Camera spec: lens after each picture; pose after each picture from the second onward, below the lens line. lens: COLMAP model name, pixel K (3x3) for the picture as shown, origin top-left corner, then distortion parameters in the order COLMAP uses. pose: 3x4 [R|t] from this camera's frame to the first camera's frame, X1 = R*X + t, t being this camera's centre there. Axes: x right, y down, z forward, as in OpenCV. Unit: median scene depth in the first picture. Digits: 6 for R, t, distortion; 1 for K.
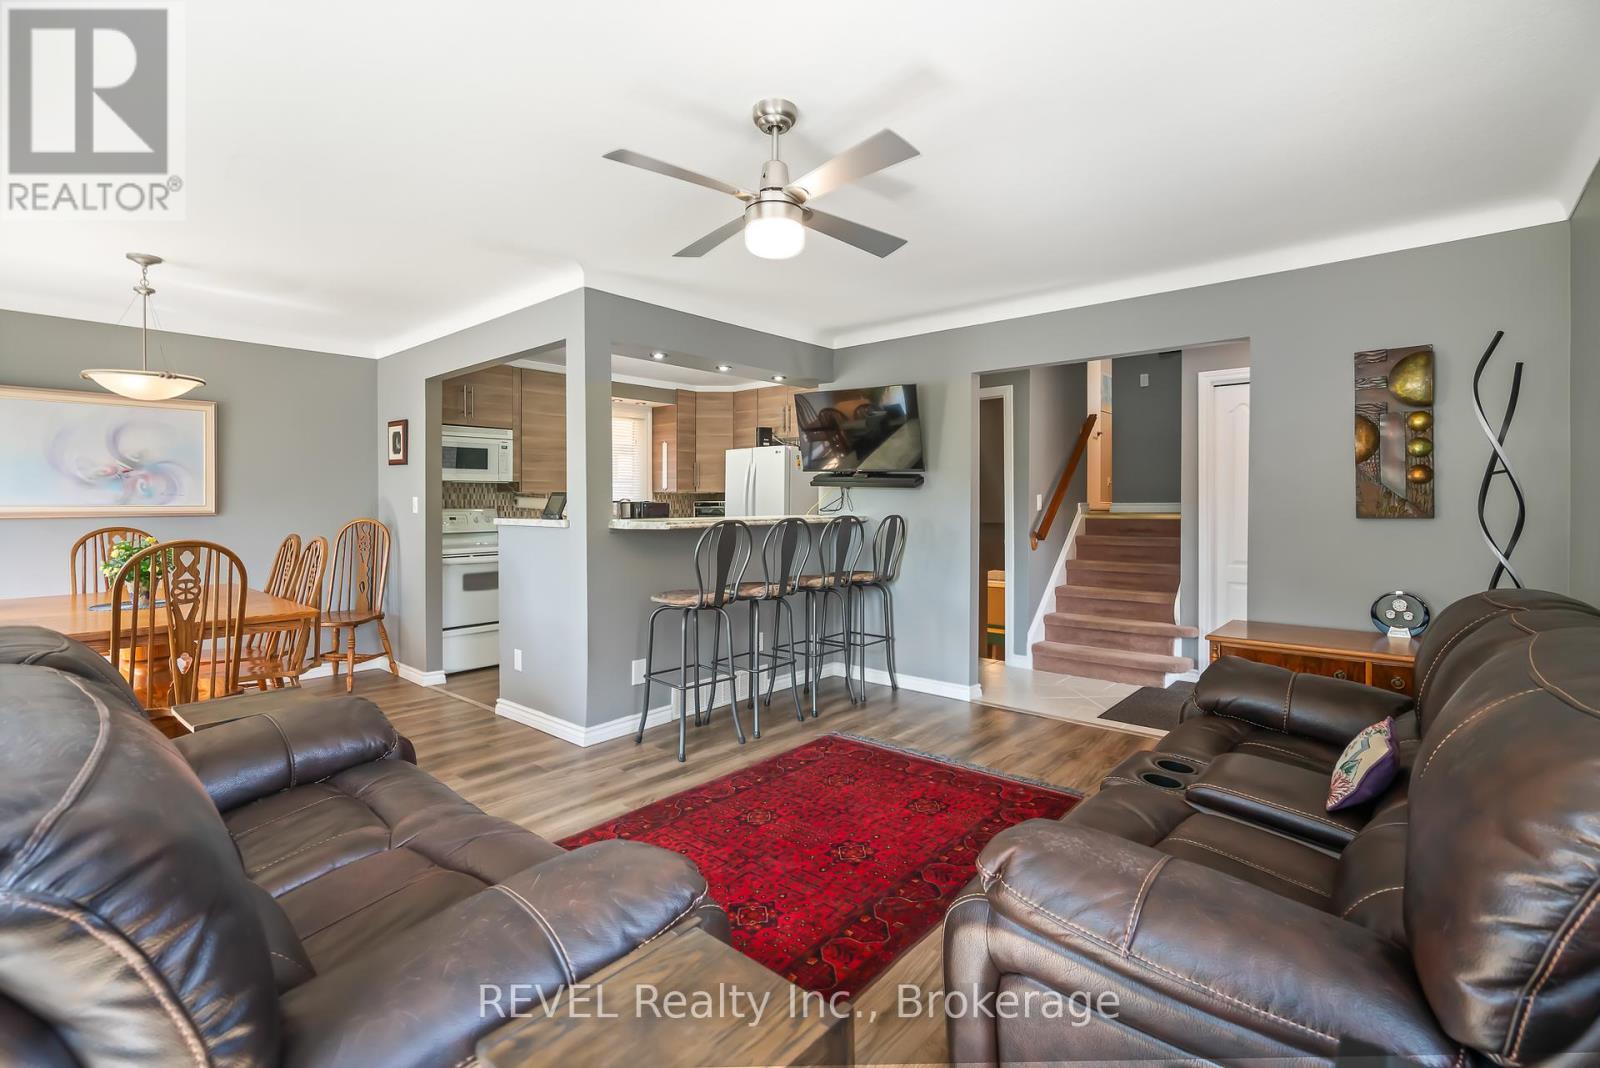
lens RADIAL K [[742.1, 0, 789.0], [0, 742.1, 509.1], [0, 0, 1]] dist [0.002966, 0.001911]
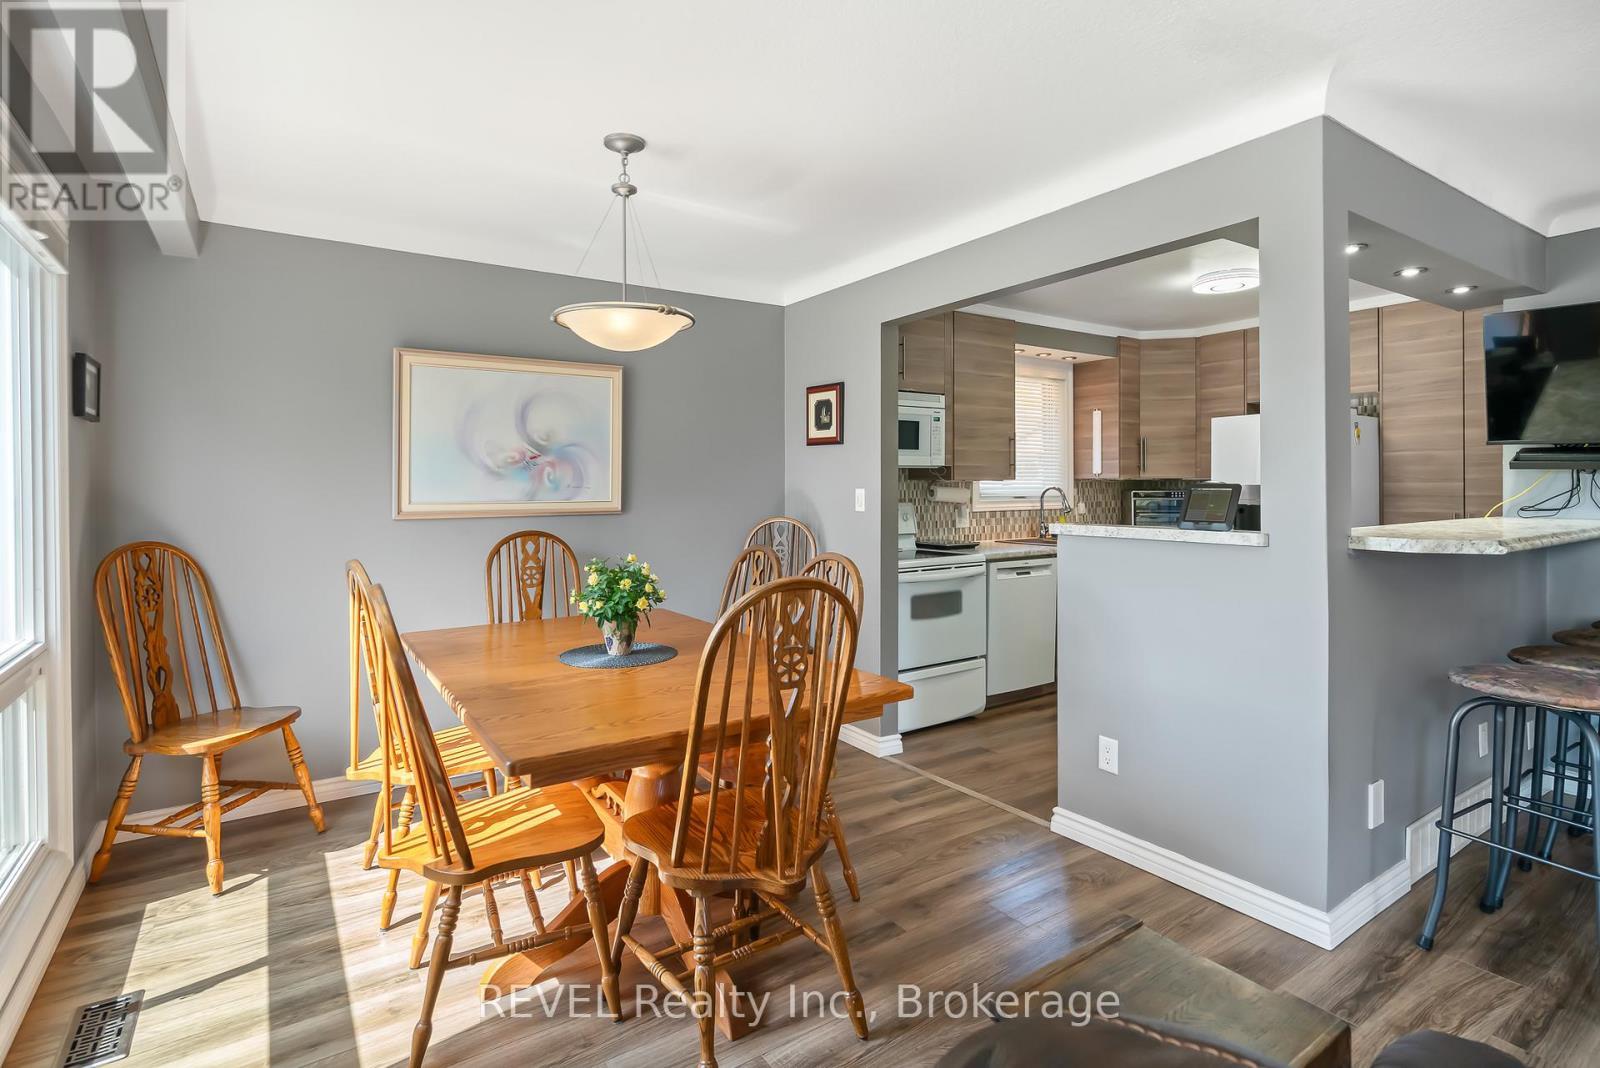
lens RADIAL K [[783.9, 0, 777.2], [0, 783.9, 482.7], [0, 0, 1]] dist [0.002395, -0.000795]
pose [[0.965376, -0.003520, -0.260838, -0.426059], [0.000128, 0.999915, -0.013021, -0.013559], [0.260862, 0.012537, 0.965295, 0.272963]]
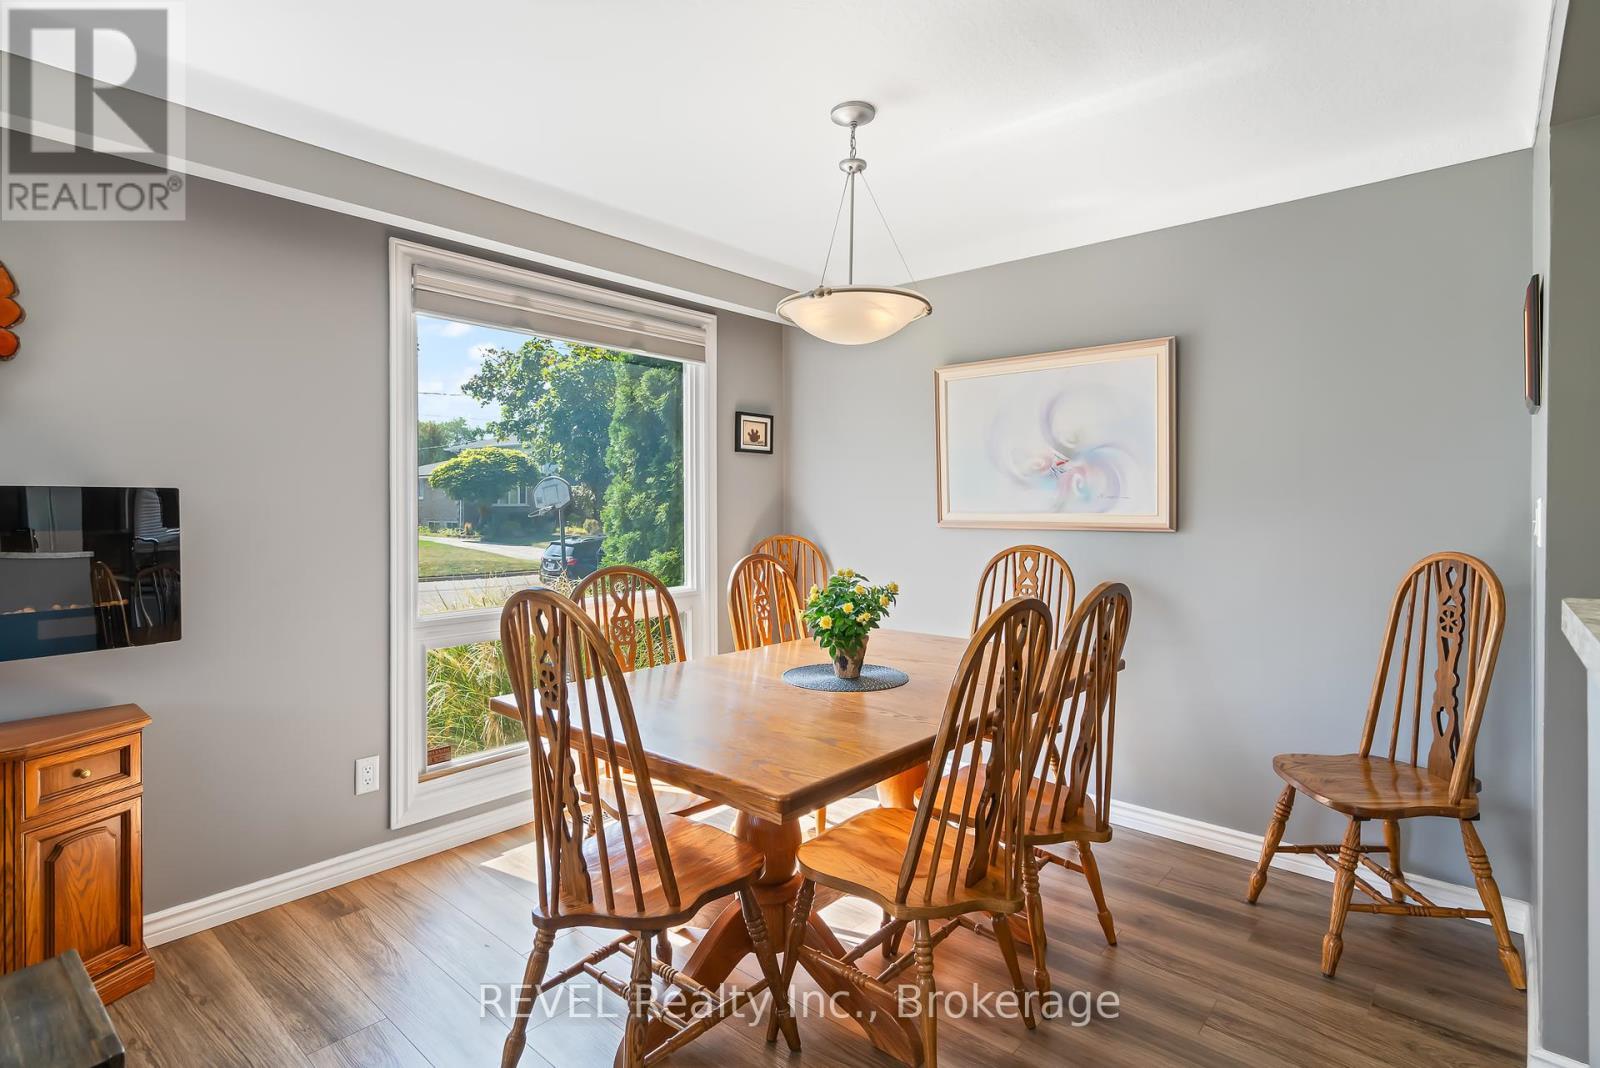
lens RADIAL K [[759.2, 0, 781.5], [0, 759.2, 503.8], [0, 0, 1]] dist [-0.019165, 0.000737]
pose [[0.001436, 0.001619, -0.999998, -0.194282], [-0.011619, 0.999931, 0.001602, -0.011630], [0.999931, 0.011616, 0.001455, 0.735395]]
